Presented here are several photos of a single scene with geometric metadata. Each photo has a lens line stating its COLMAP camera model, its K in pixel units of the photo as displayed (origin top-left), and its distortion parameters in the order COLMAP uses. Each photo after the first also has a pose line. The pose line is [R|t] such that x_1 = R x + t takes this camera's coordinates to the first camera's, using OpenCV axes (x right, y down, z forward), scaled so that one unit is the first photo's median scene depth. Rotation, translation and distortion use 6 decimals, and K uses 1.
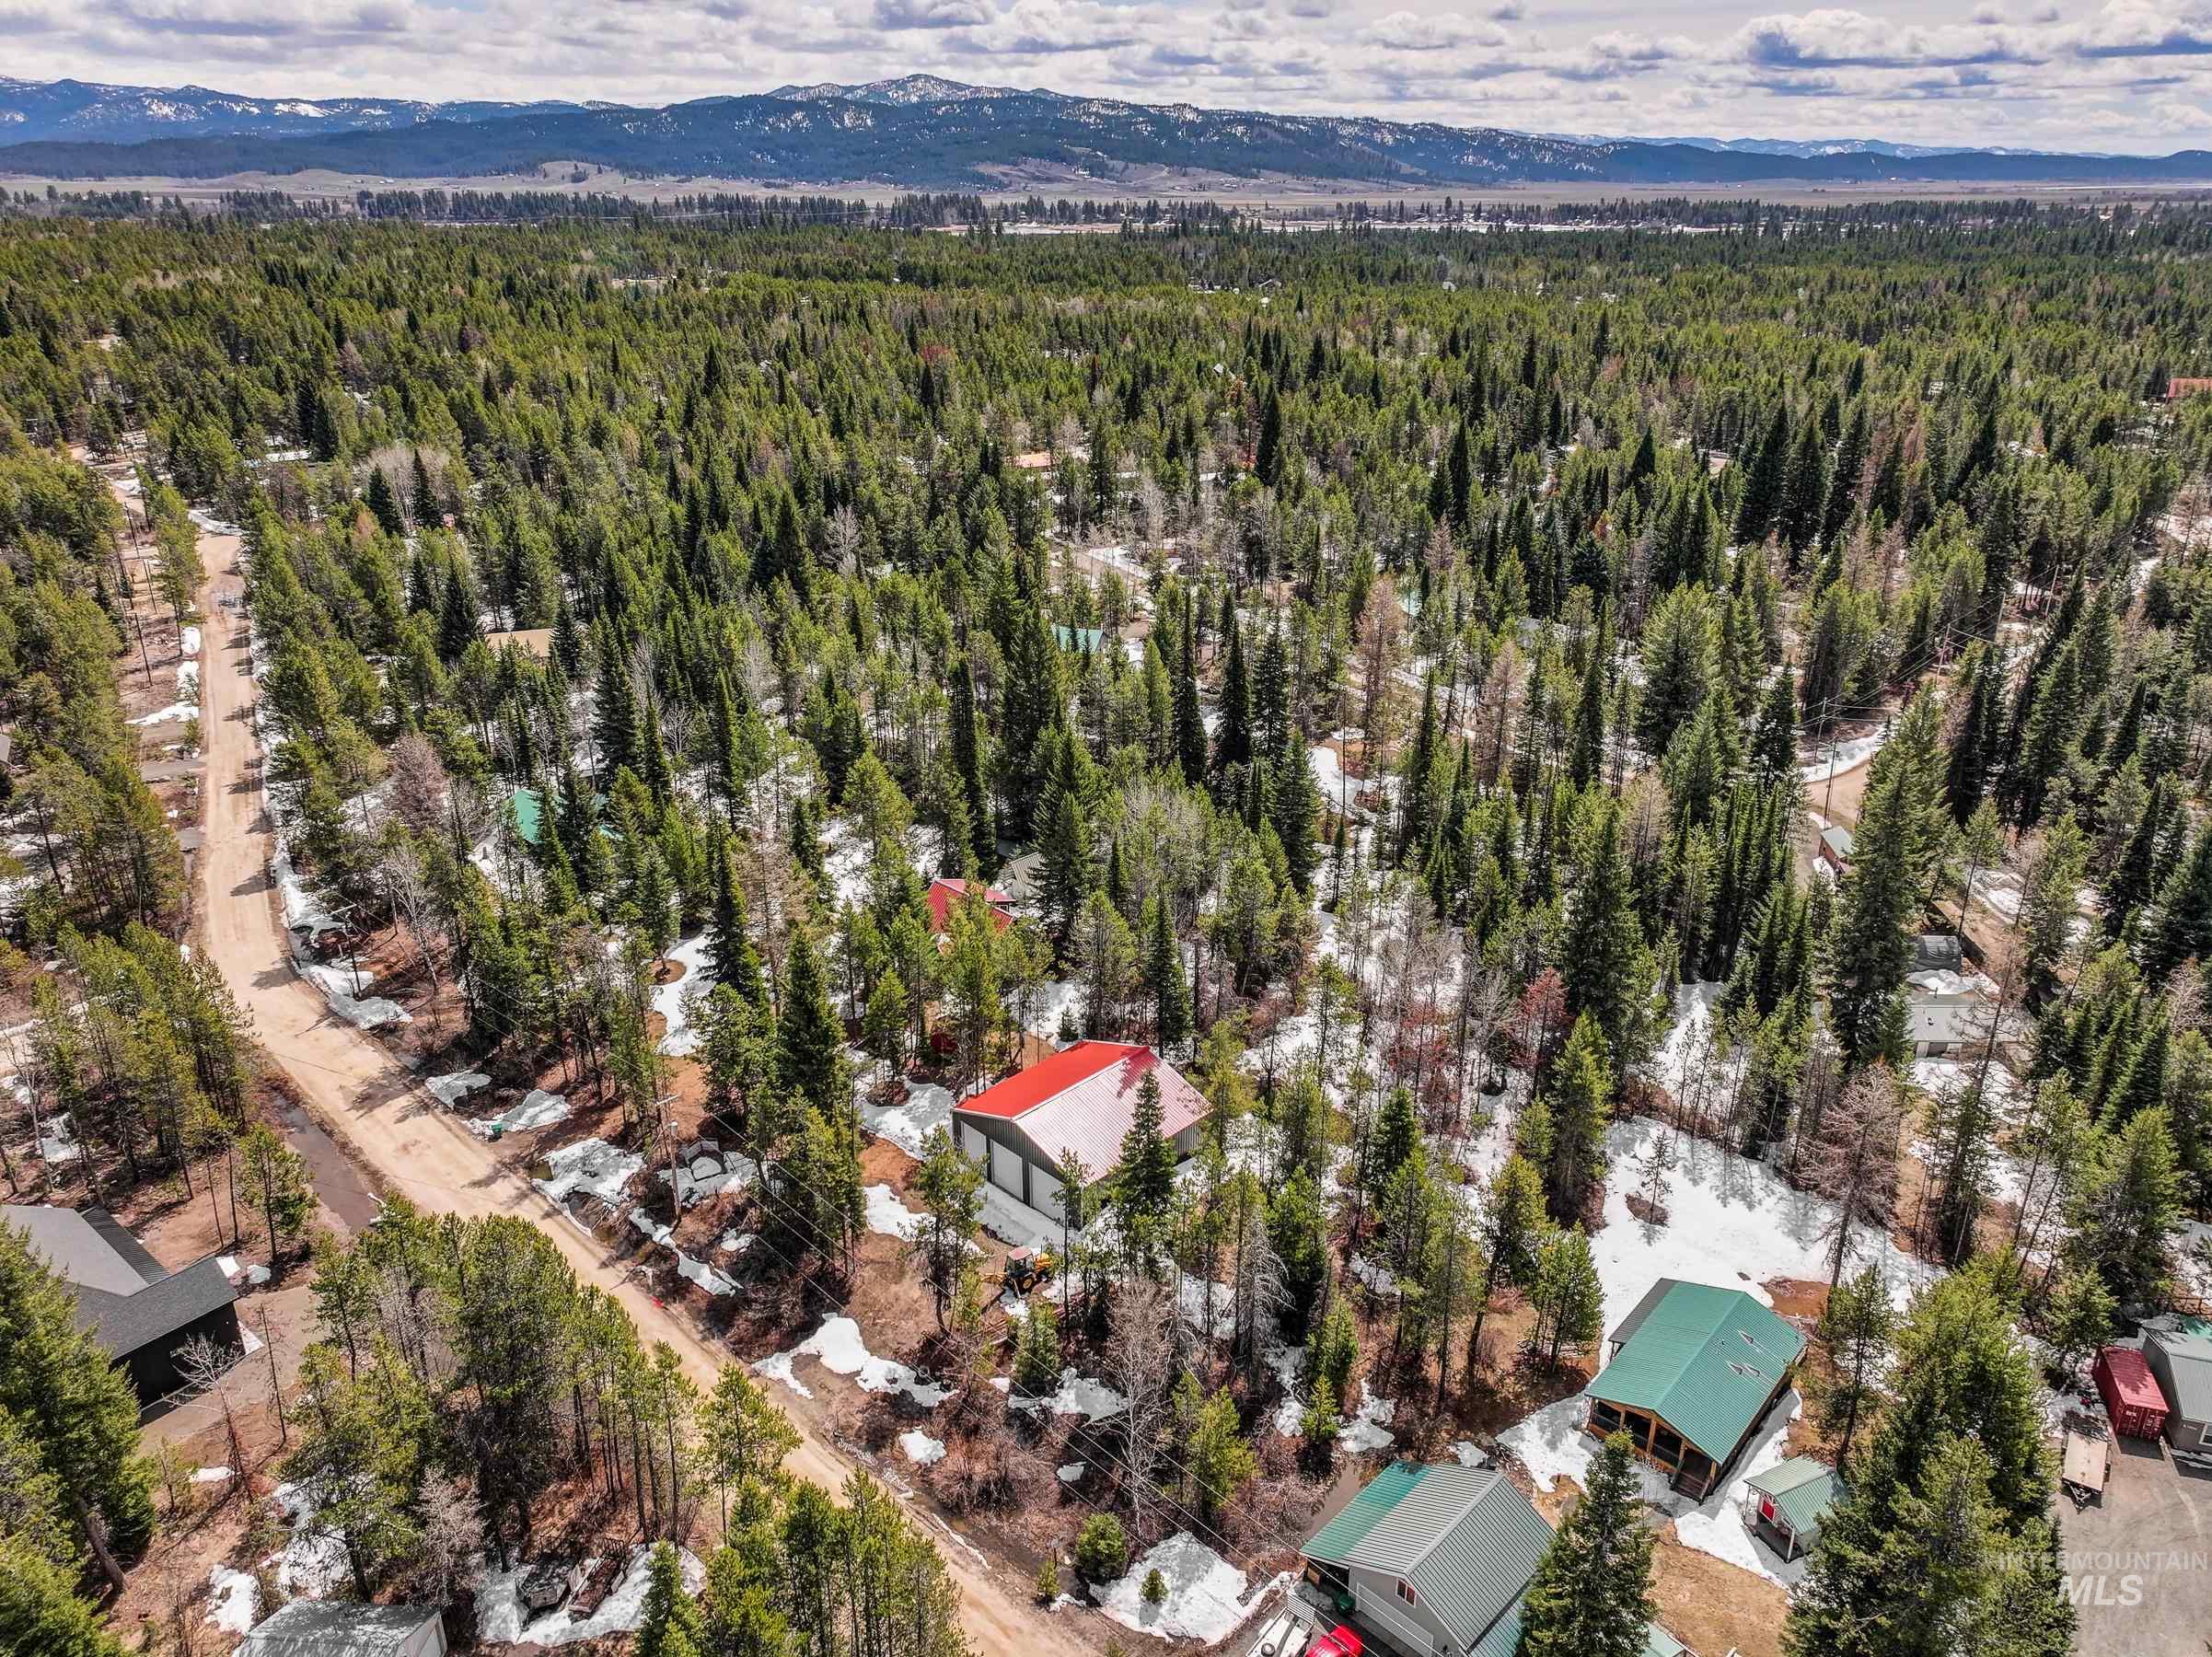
lens RADIAL K [[1550.7, 0, 1110.1], [0, 1550.7, 849.2], [0, 0, 1]] dist [0.000020, 0.018782]
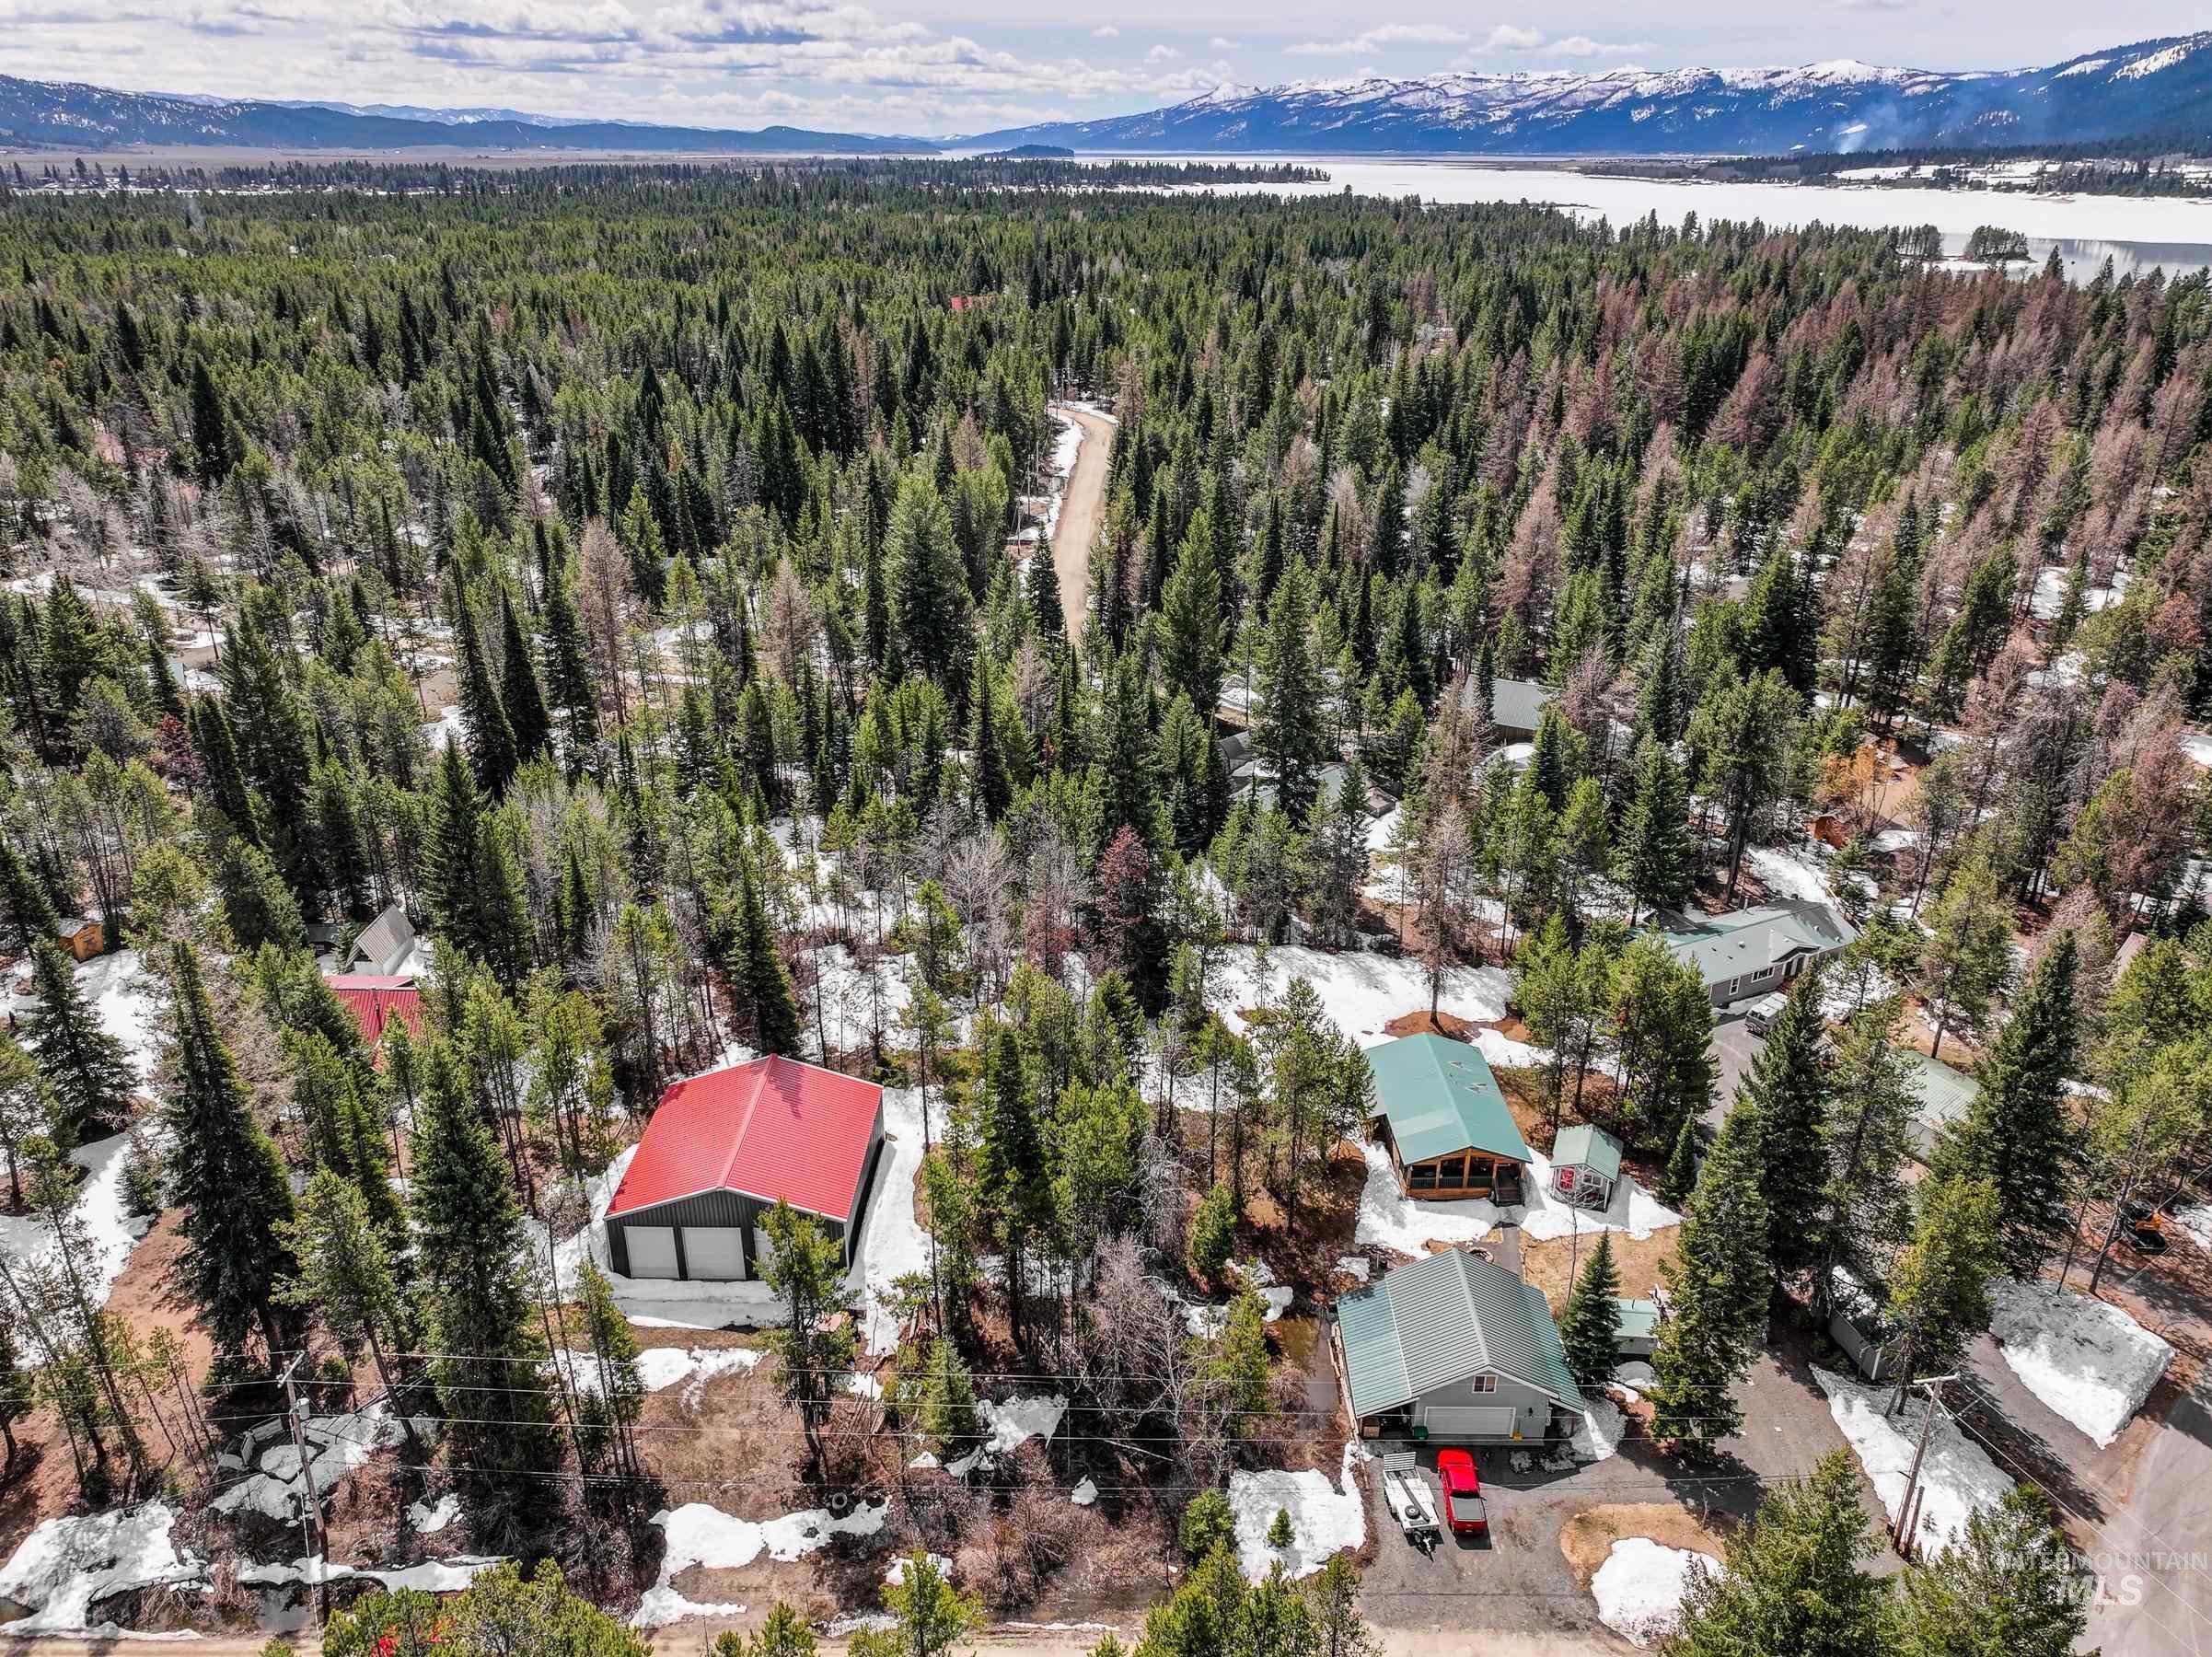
lens RADIAL K [[1550.7, 0, 1110.6], [0, 1550.7, 833.7], [0, 0, 1]] dist [0.000020, 0.018782]
pose [[0.723054, -0.279894, 0.631548, -0.347386], [0.274635, 0.955354, 0.108973, -0.029186], [-0.633852, 0.094652, 0.767641, 0.223909]]
